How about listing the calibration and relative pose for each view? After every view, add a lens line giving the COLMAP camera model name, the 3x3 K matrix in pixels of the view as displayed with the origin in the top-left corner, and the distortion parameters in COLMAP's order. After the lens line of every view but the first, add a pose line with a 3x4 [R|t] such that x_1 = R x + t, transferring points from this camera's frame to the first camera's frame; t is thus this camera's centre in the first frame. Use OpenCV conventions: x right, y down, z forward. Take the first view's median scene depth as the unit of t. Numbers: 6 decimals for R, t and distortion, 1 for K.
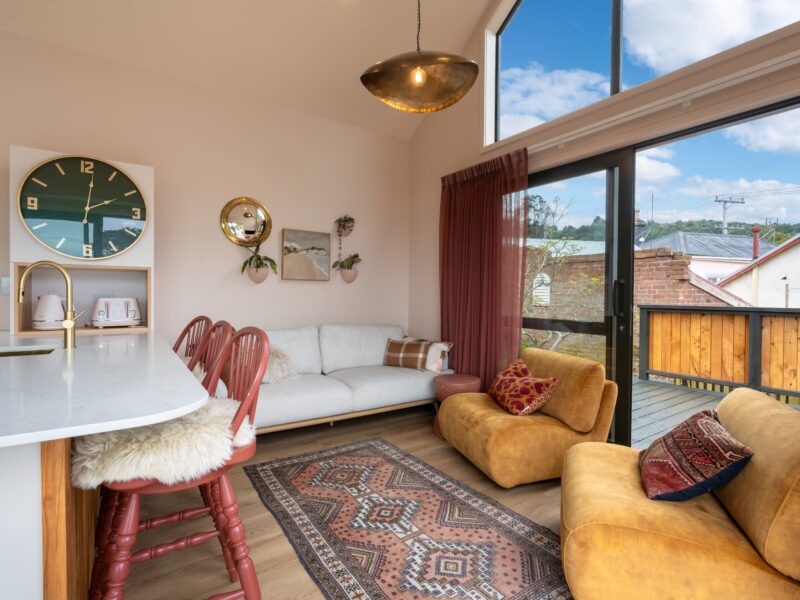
lens RADIAL K [[403.2, 0, 400.0], [0, 403.2, 300.0], [0, 0, 1]] dist [-0.000740, 0.000029]
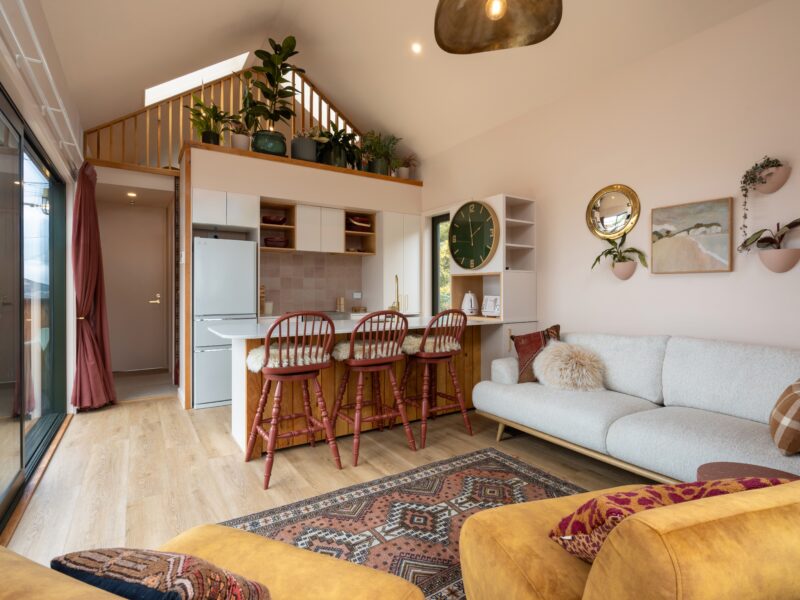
lens RADIAL K [[403.2, 0, 400.0], [0, 403.2, 300.0], [0, 0, 1]] dist [-0.000740, 0.000029]
pose [[-0.022338, 0.013466, -0.999660, 0.859772], [-0.014193, 0.999804, 0.013785, -0.007459], [0.999650, 0.014496, -0.022142, 0.907843]]
